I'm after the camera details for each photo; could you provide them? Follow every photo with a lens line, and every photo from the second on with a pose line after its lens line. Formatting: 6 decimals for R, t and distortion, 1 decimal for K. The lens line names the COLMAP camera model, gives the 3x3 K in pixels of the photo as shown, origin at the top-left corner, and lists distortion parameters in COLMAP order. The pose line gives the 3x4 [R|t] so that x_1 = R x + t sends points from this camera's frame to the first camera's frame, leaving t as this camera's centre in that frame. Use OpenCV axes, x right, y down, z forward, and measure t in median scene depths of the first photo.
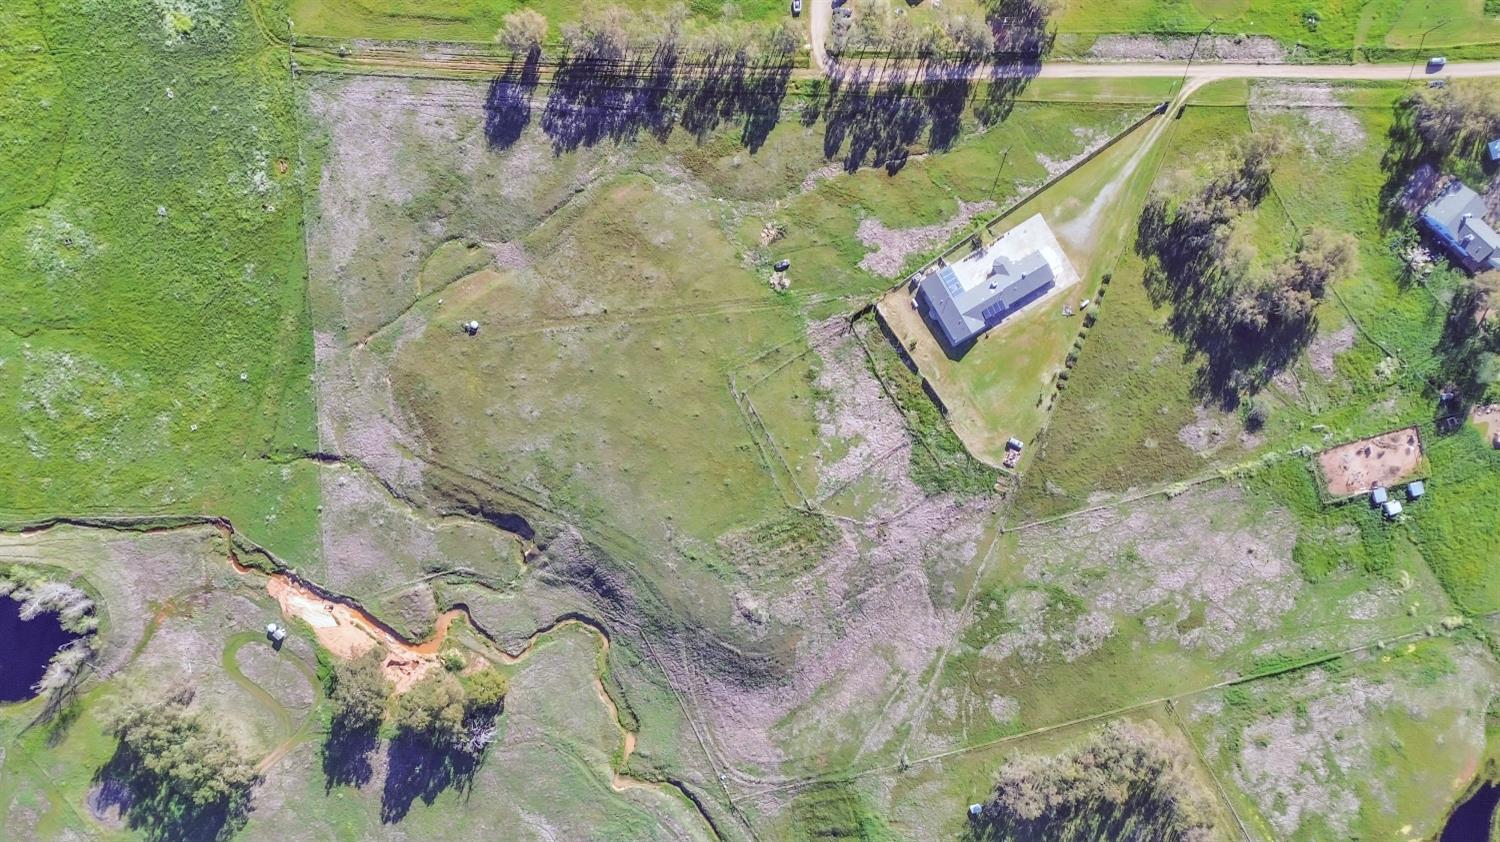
lens RADIAL K [[1048.1, 0, 748.3], [0, 1048.1, 416.9], [0, 0, 1]] dist [0.090070, -0.095272]
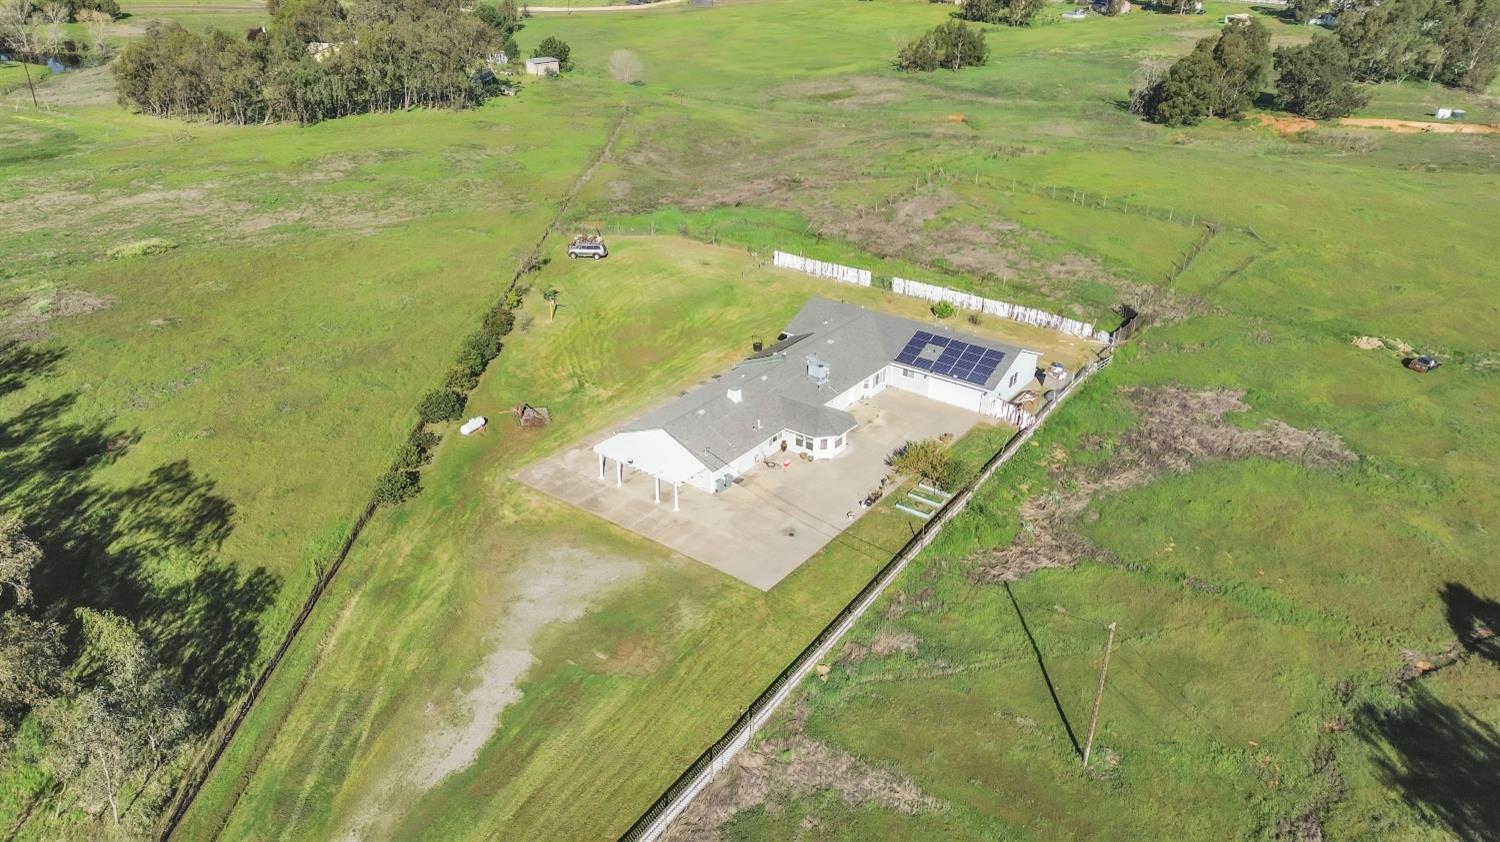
lens RADIAL K [[1060.7, 0, 740.9], [0, 1060.7, 420.3], [0, 0, 1]] dist [0.076908, -0.078242]
pose [[-0.920363, 0.170459, -0.351960, 0.347917], [-0.390996, -0.384168, 0.836383, -0.350251], [0.007358, 0.907391, 0.420223, 0.882626]]
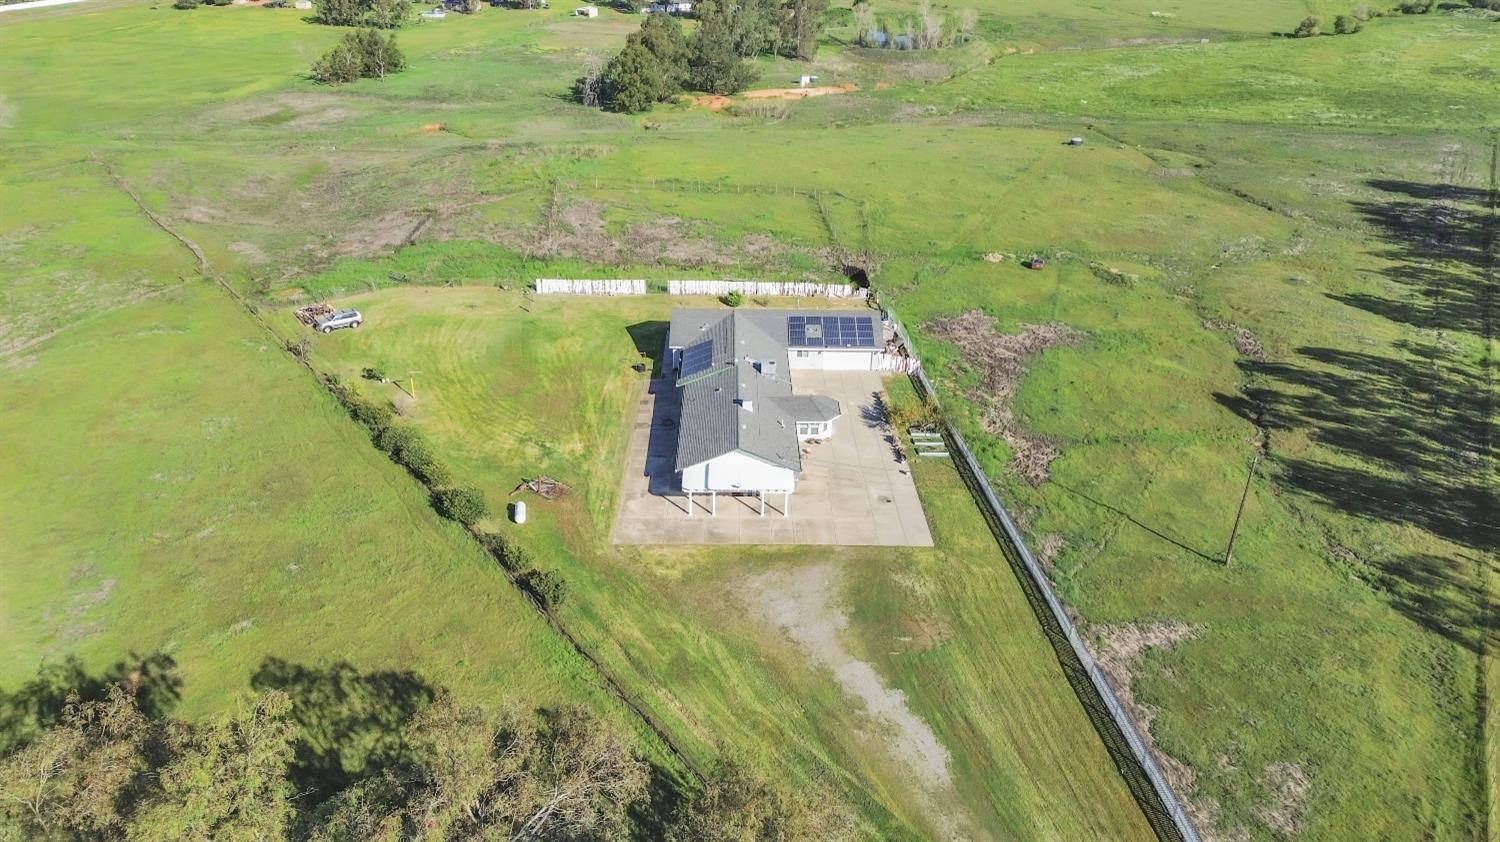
lens RADIAL K [[1048.1, 0, 748.3], [0, 1048.1, 416.9], [0, 0, 1]] dist [0.090070, -0.095272]
pose [[-0.490729, 0.387060, -0.780621, 0.472965], [-0.871142, -0.200228, 0.448354, -0.257036], [0.017238, 0.900052, 0.435442, 0.867977]]
